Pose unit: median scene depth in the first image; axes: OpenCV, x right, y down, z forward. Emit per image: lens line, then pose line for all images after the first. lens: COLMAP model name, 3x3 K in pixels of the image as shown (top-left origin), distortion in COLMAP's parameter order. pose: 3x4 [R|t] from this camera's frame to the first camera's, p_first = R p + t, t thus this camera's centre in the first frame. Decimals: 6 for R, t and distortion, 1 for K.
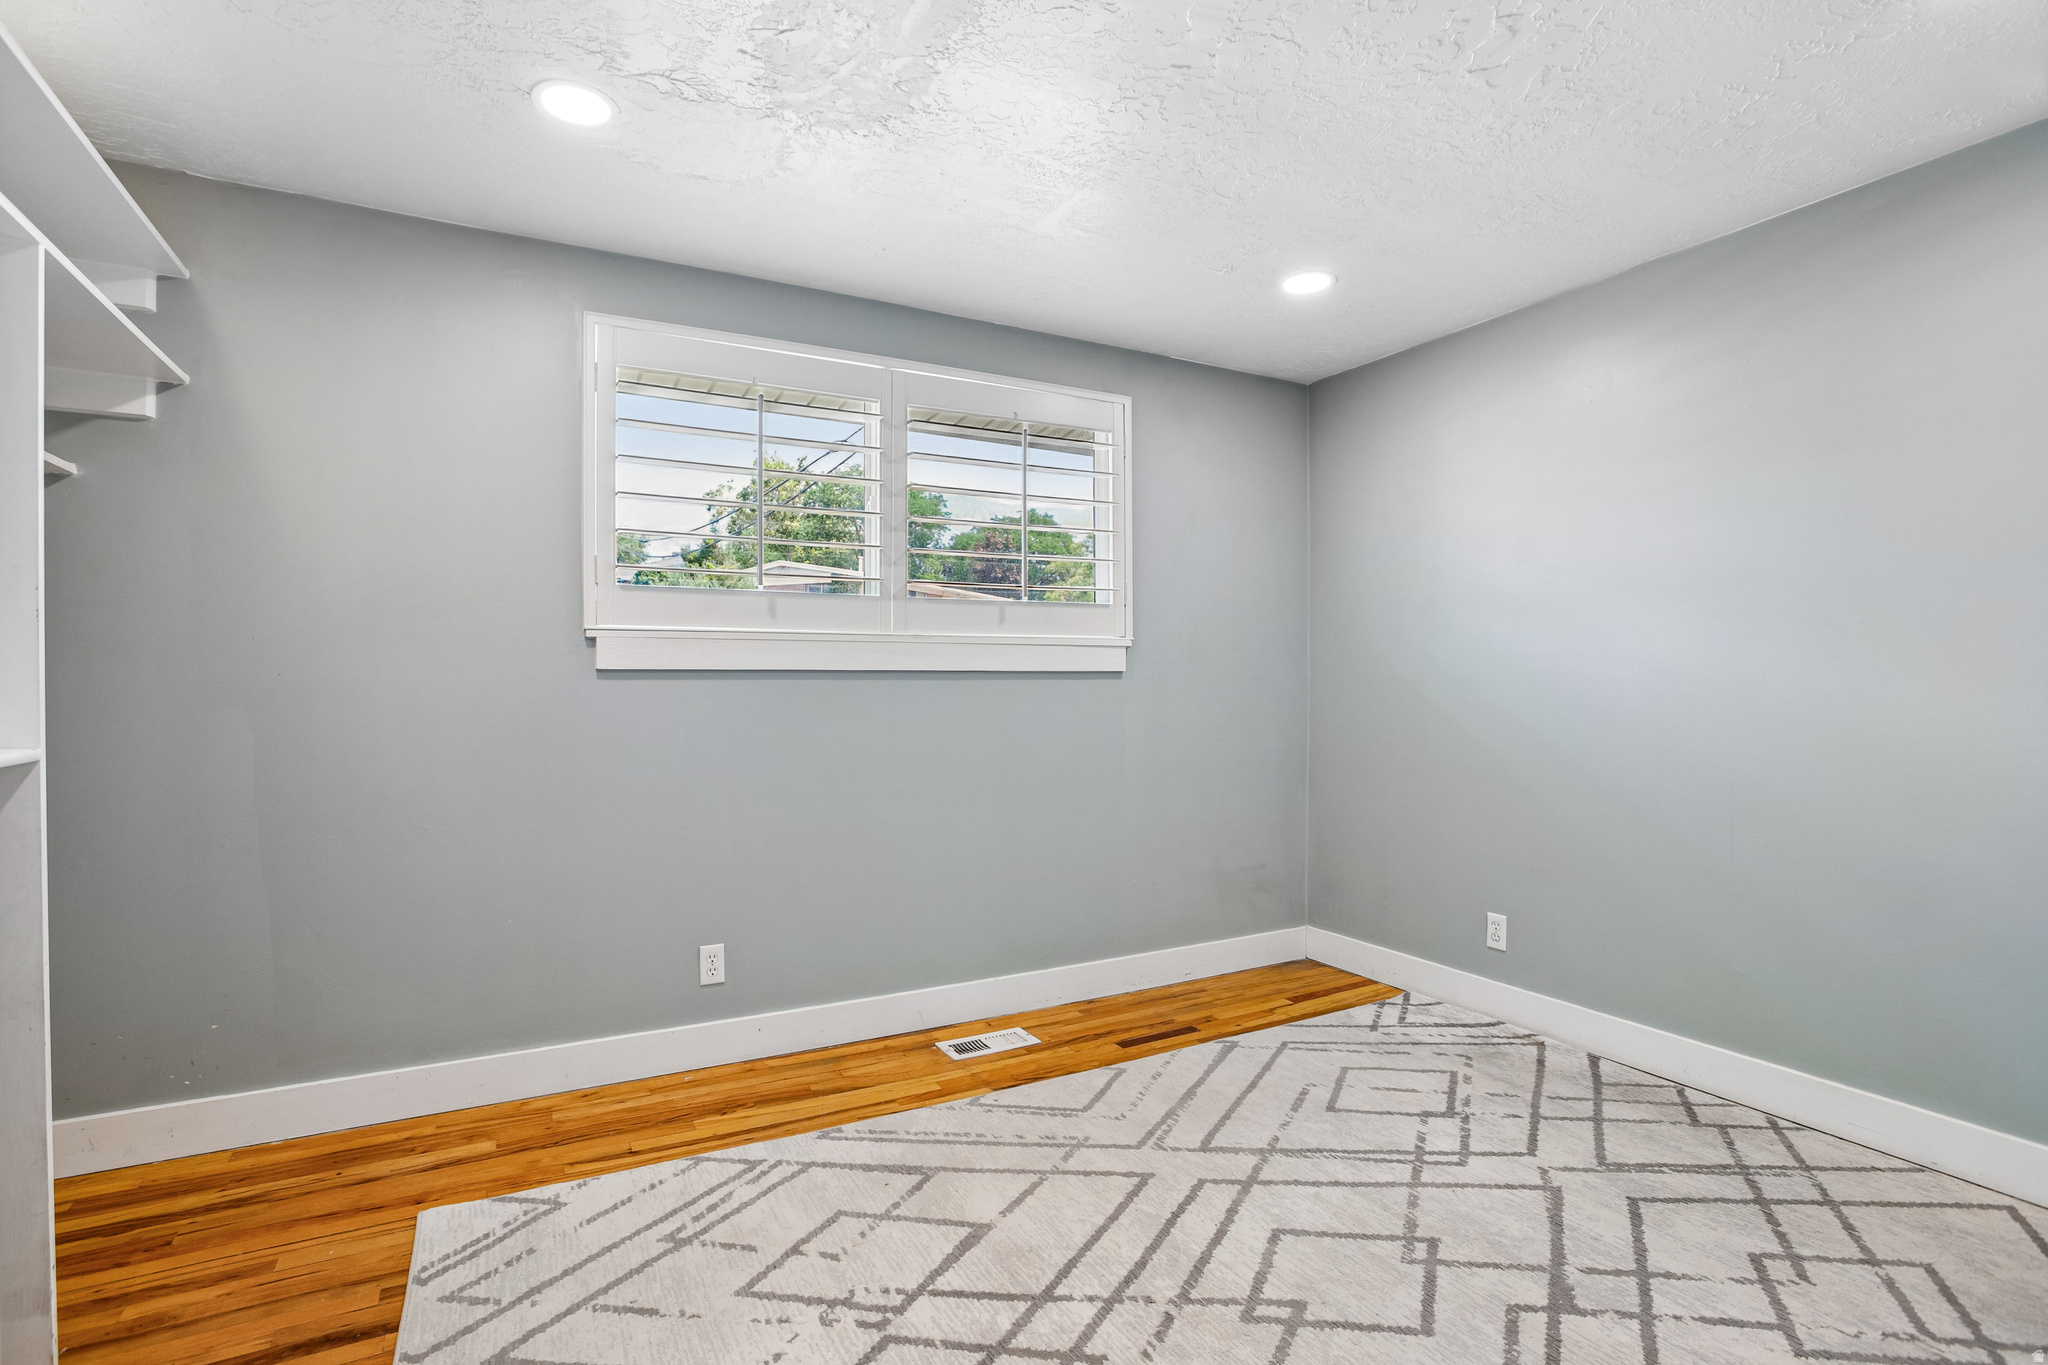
lens RADIAL K [[979.6, 0, 1019.9], [0, 979.6, 684.1], [0, 0, 1]] dist [-0.054133, 0.017865]
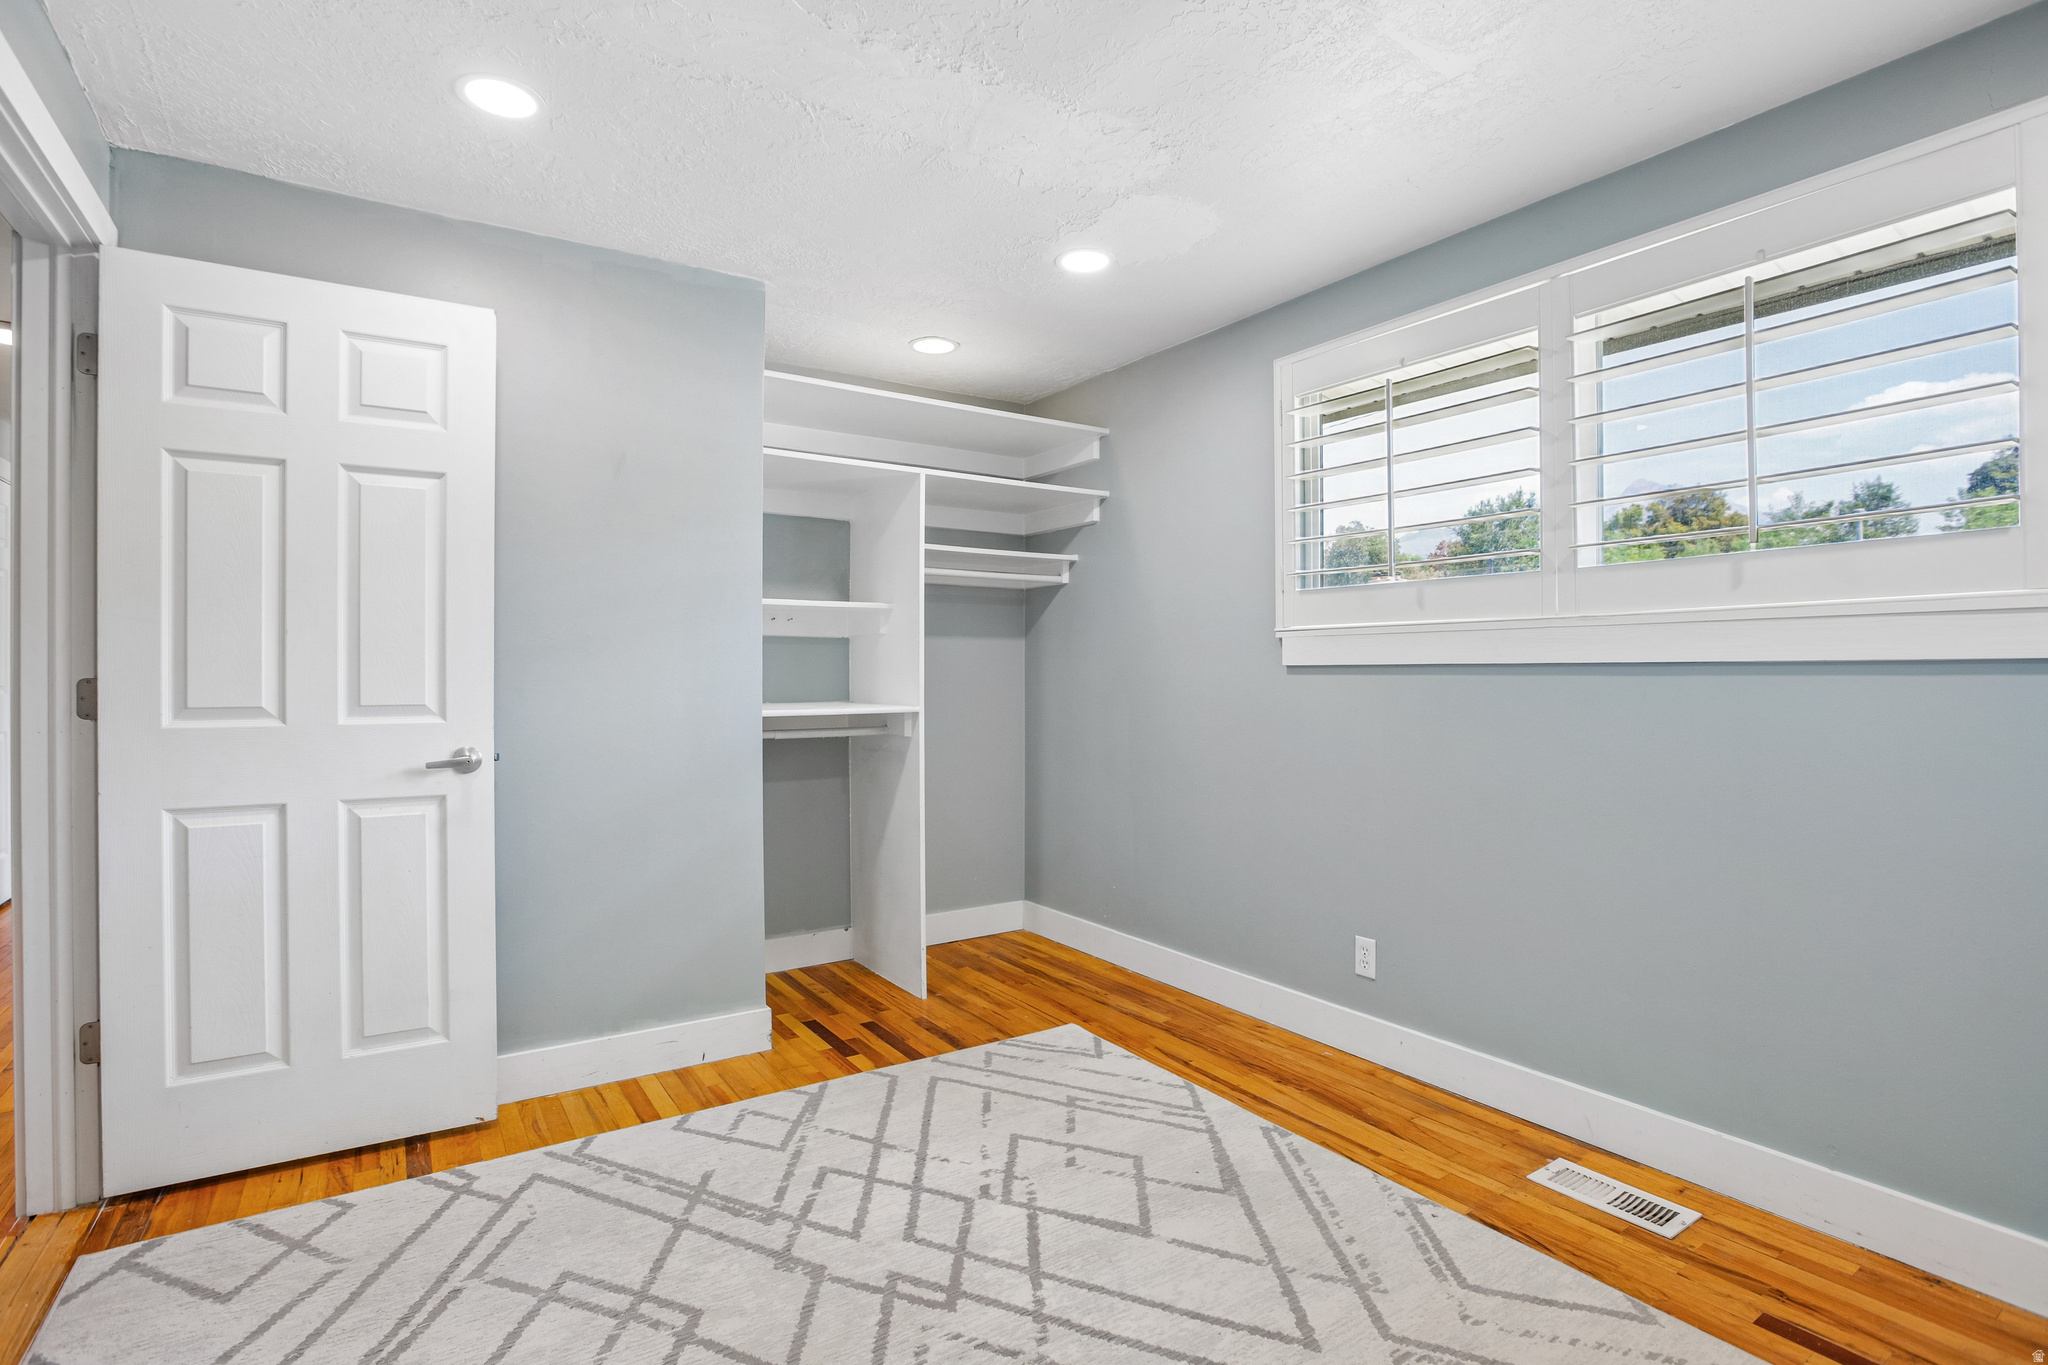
lens RADIAL K [[979.6, 0, 1019.9], [0, 979.6, 684.1], [0, 0, 1]] dist [-0.054133, 0.017865]
pose [[0.087843, 0.013363, -0.996045, 0.767583], [-0.002655, 0.999910, 0.013181, -0.008994], [0.996131, 0.001487, 0.087870, 0.650354]]
